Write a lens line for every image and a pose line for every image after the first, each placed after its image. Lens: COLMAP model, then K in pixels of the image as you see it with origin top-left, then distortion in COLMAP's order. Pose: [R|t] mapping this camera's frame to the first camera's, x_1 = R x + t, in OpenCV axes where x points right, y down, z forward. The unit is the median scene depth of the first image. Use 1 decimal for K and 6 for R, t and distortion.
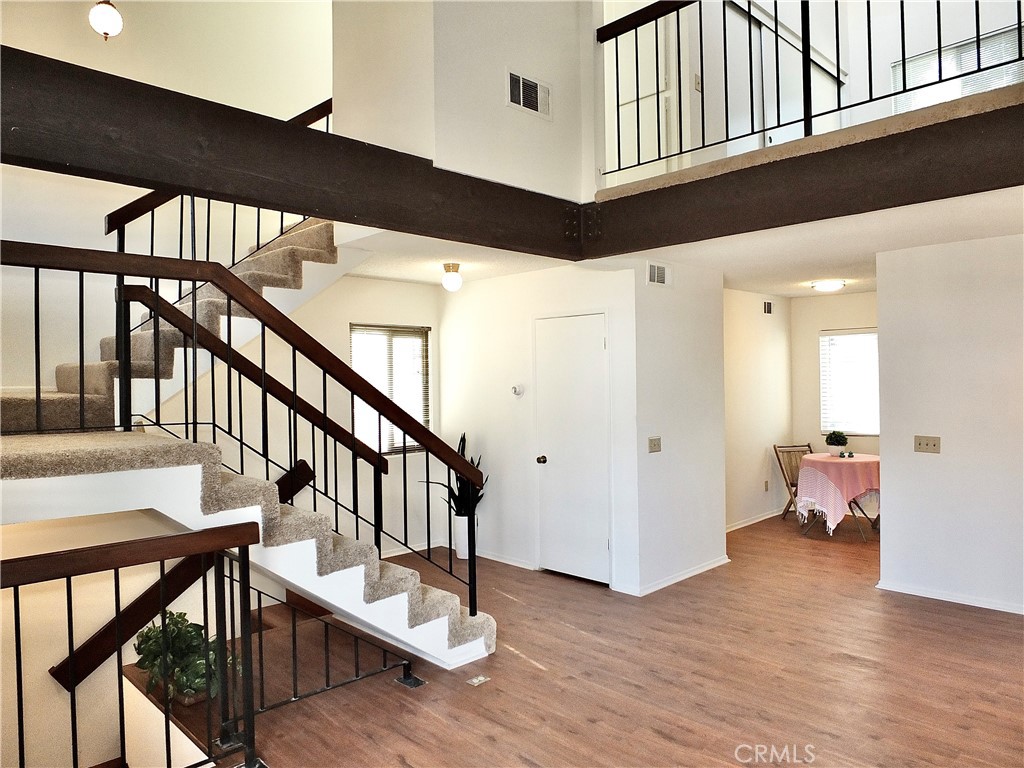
lens RADIAL K [[697.7, 0, 512.9], [0, 697.7, 384.6], [0, 0, 1]] dist [-0.034269, 0.010867]
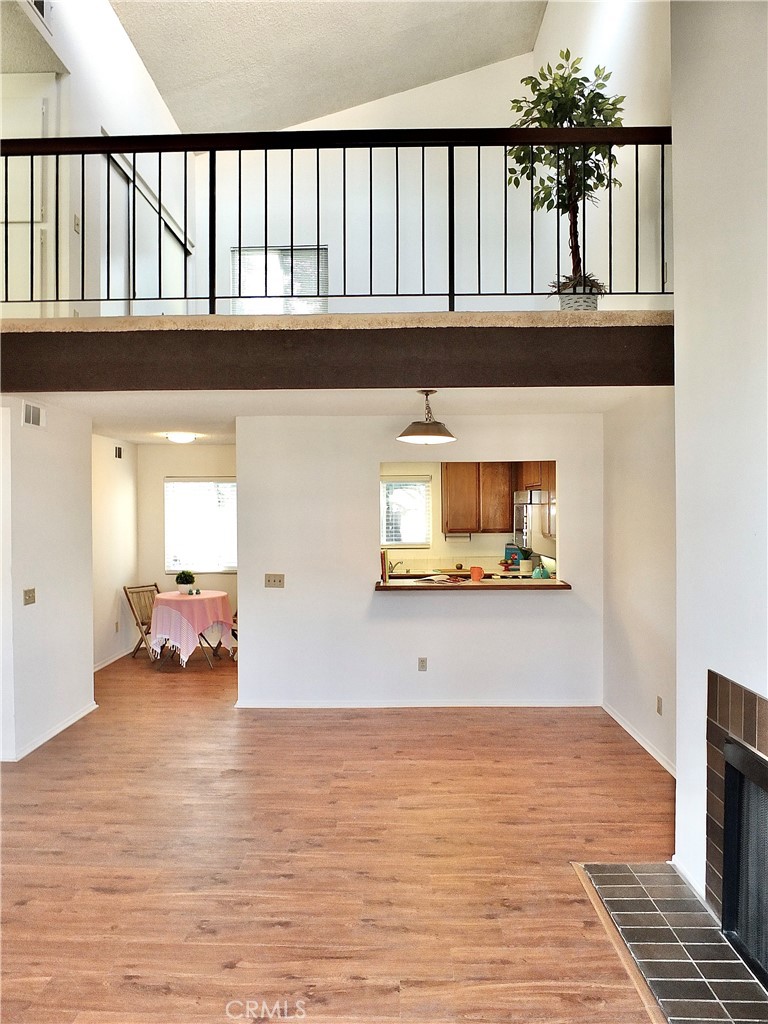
lens RADIAL K [[697.7, 0, 369.7], [0, 697.7, 516.7], [0, 0, 1]] dist [-0.034269, 0.010867]
pose [[0.719194, 0.006237, 0.694782, -0.121136], [-0.002761, 0.999977, -0.006119, -0.017366], [-0.694804, 0.002483, 0.719195, 0.009107]]
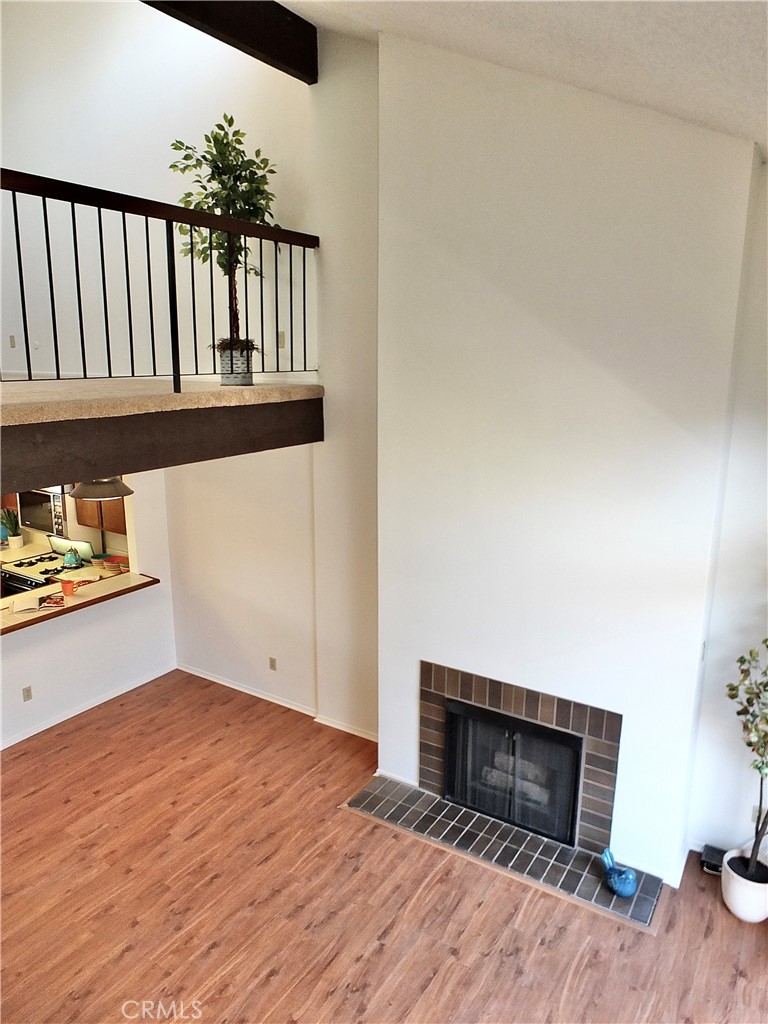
lens RADIAL K [[697.7, 0, 392.7], [0, 697.7, 528.3], [0, 0, 1]] dist [-0.034269, 0.010867]
pose [[-0.245645, -0.211093, 0.946096, -0.366729], [-0.008087, 0.976413, 0.215758, -0.273598], [-0.969326, 0.045349, -0.241558, 0.485704]]
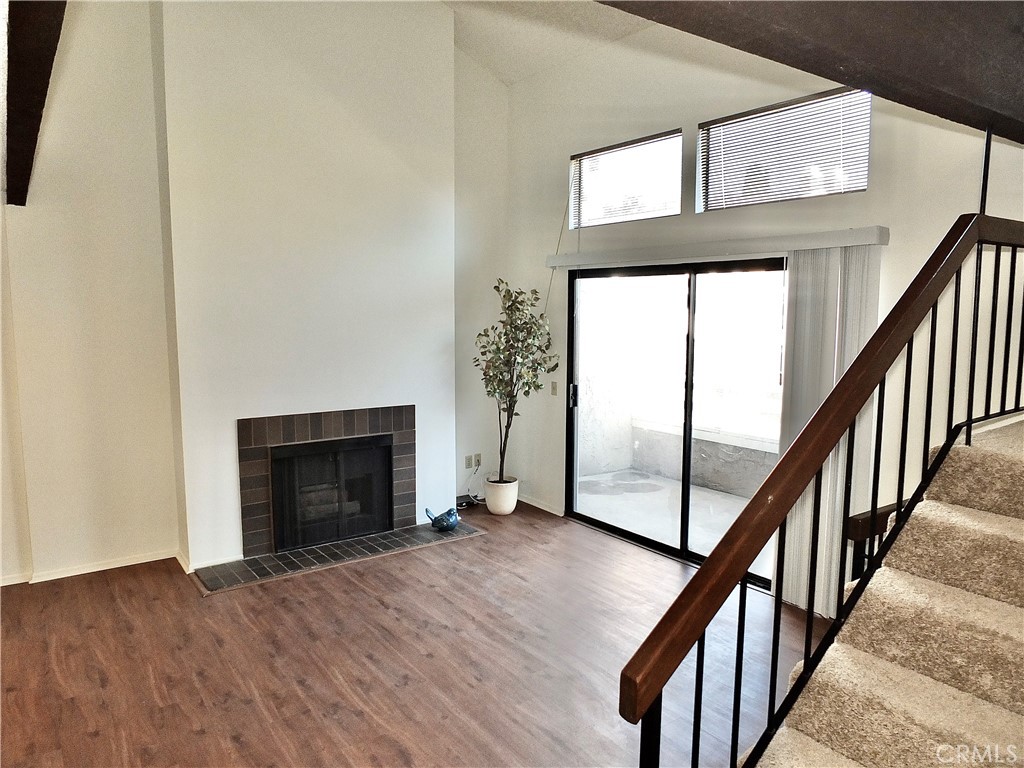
lens RADIAL K [[697.7, 0, 519.0], [0, 697.7, 380.9], [0, 0, 1]] dist [-0.034269, 0.010867]
pose [[-0.989946, -0.002372, 0.141428, -0.032811], [0.014146, 0.993187, 0.115670, -0.051380], [-0.140739, 0.116507, -0.983168, 1.094104]]
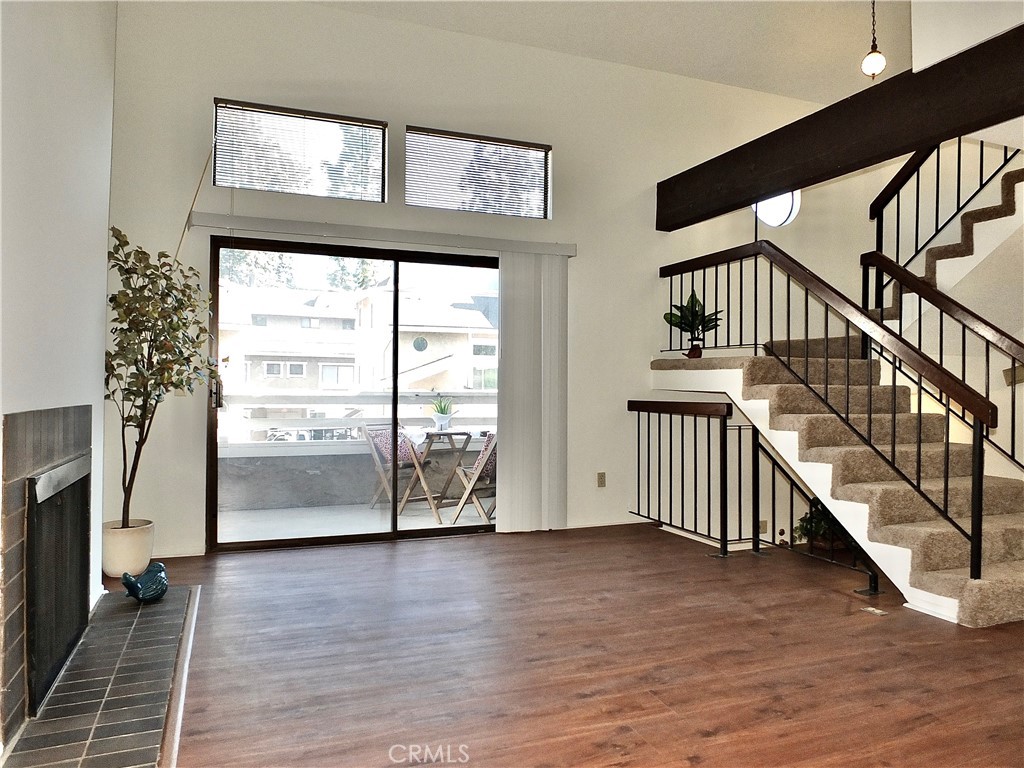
lens RADIAL K [[697.7, 0, 509.1], [0, 697.7, 382.5], [0, 0, 1]] dist [-0.034269, 0.010867]
pose [[-0.386700, 0.004596, -0.922194, 0.732509], [-0.011821, 0.999881, 0.009940, 0.079756], [0.922130, 0.014745, -0.386599, 0.649503]]
